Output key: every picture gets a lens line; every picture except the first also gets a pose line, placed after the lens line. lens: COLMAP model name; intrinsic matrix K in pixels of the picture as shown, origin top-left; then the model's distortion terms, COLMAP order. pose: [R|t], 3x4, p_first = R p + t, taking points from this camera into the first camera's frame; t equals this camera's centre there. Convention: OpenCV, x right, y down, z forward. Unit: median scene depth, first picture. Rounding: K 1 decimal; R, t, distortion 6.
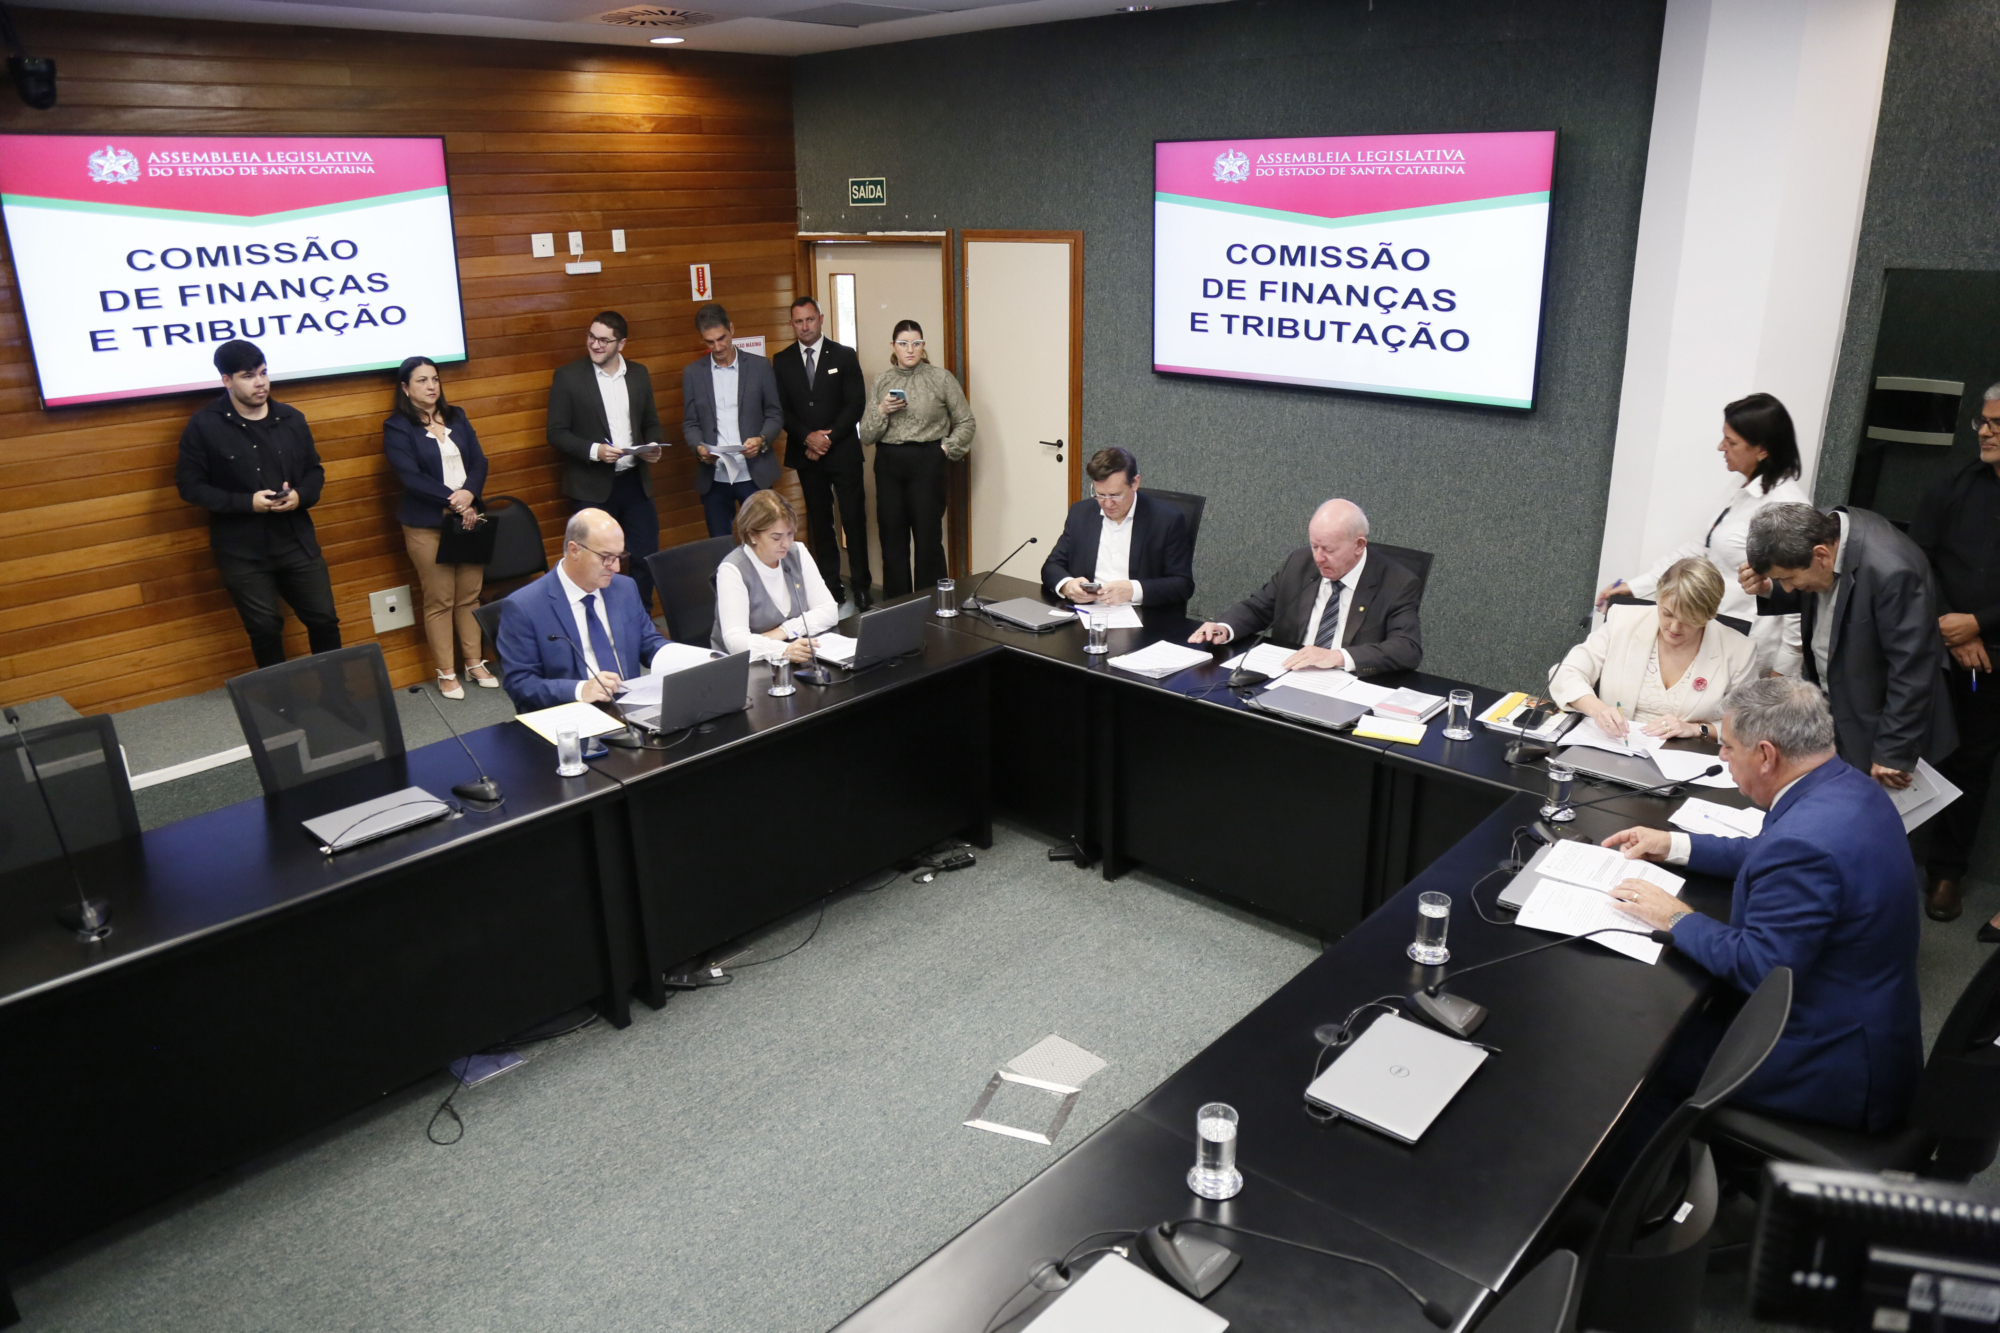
lens RADIAL K [[1373.2, 0, 964.6], [0, 1373.2, 667.5], [0, 0, 1]] dist [-0.116069, 0.070713]
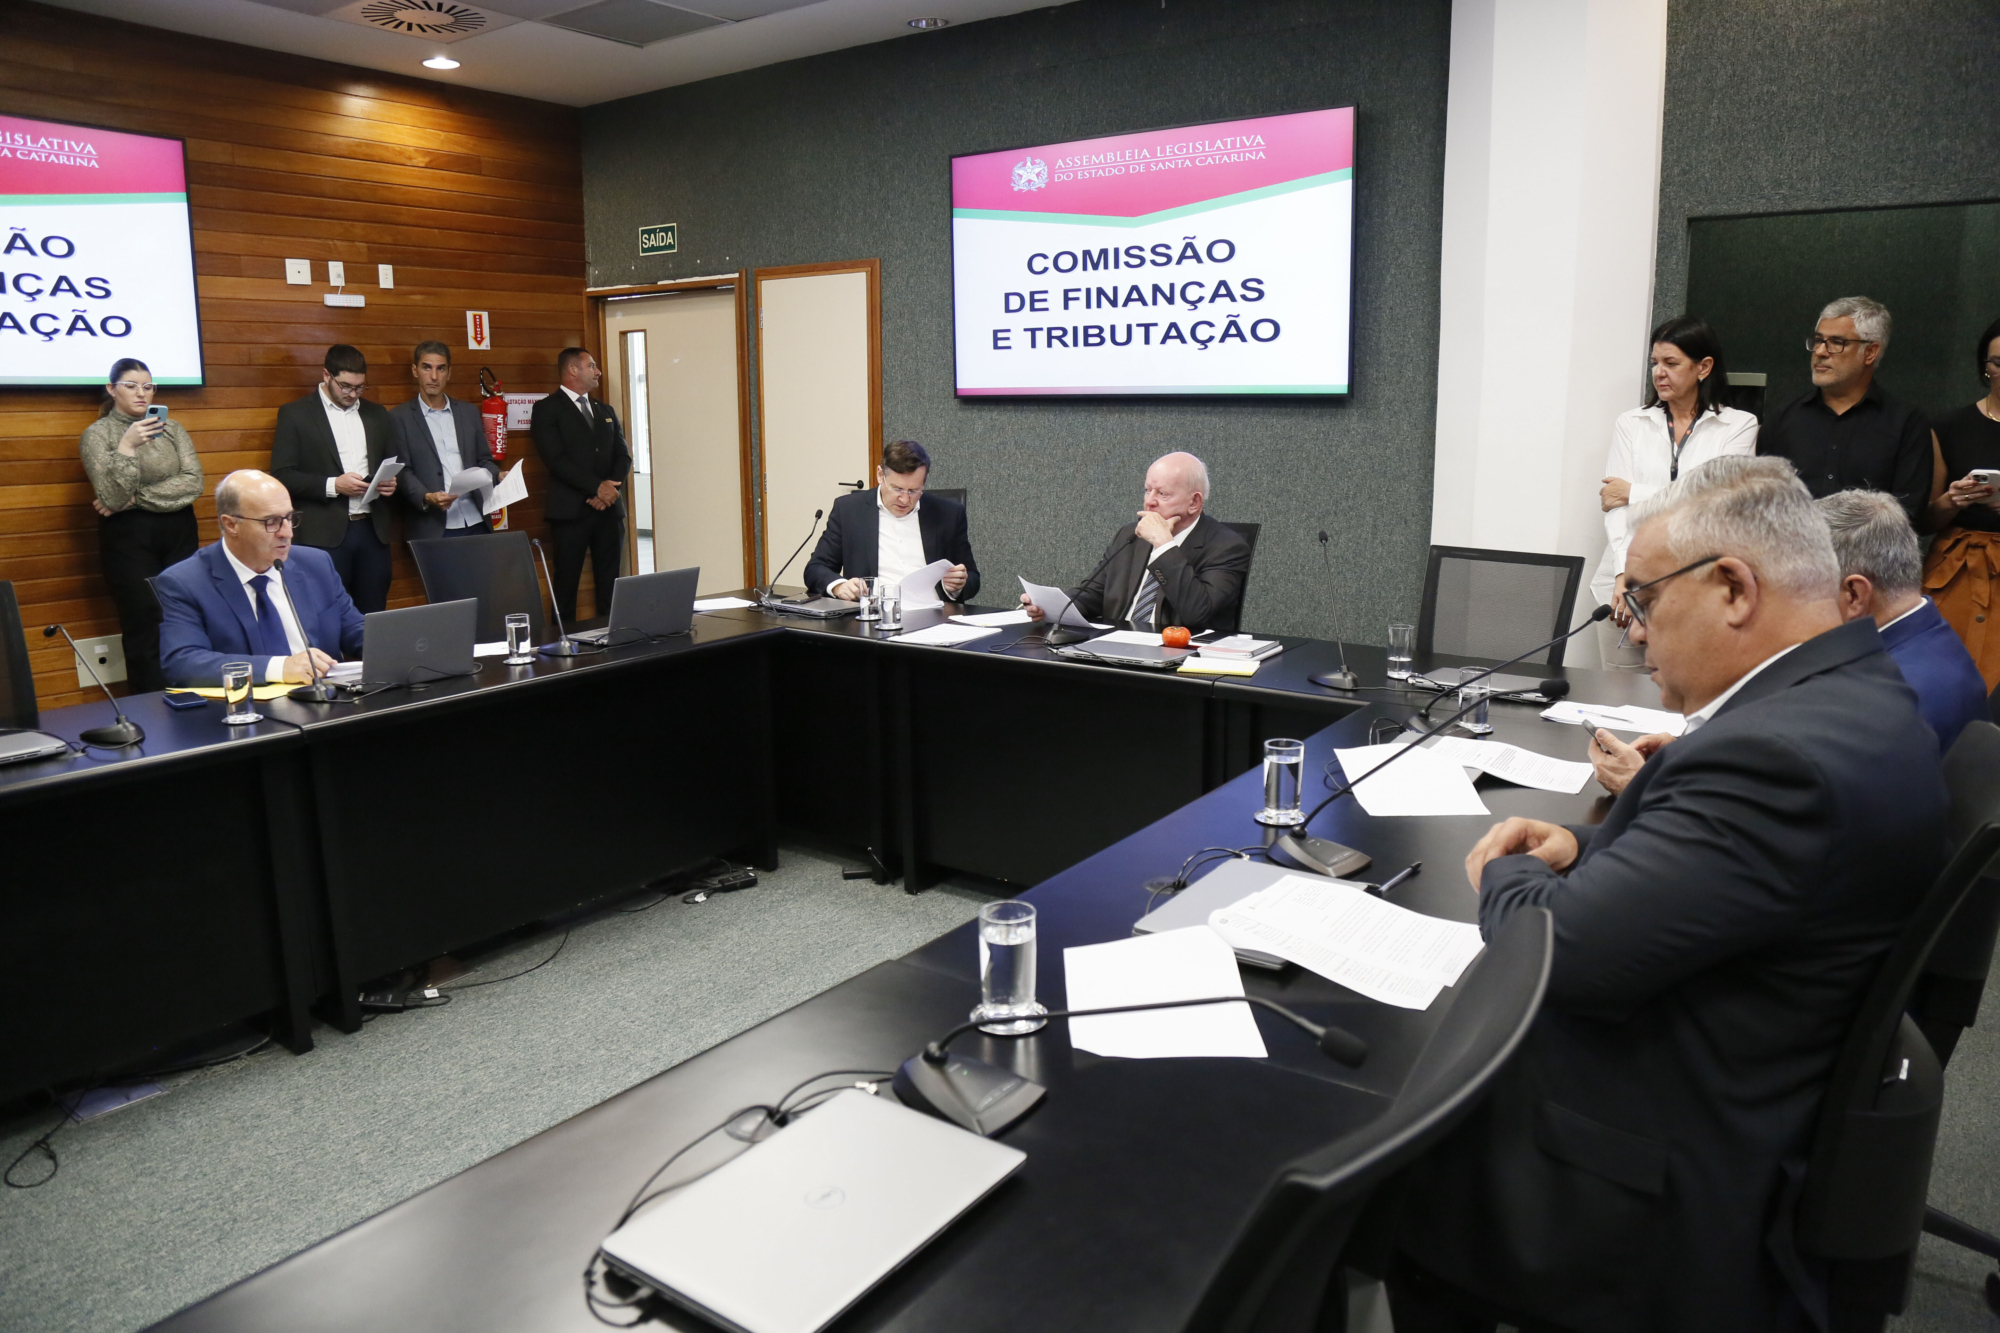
lens RADIAL K [[1373.2, 0, 964.6], [0, 1373.2, 667.5], [0, 0, 1]] dist [-0.116069, 0.070713]
pose [[0.992493, -0.013560, 0.121548, 0.029552], [0.030721, 0.989611, -0.140448, 0.113349], [-0.118381, 0.143127, 0.982599, 0.104785]]
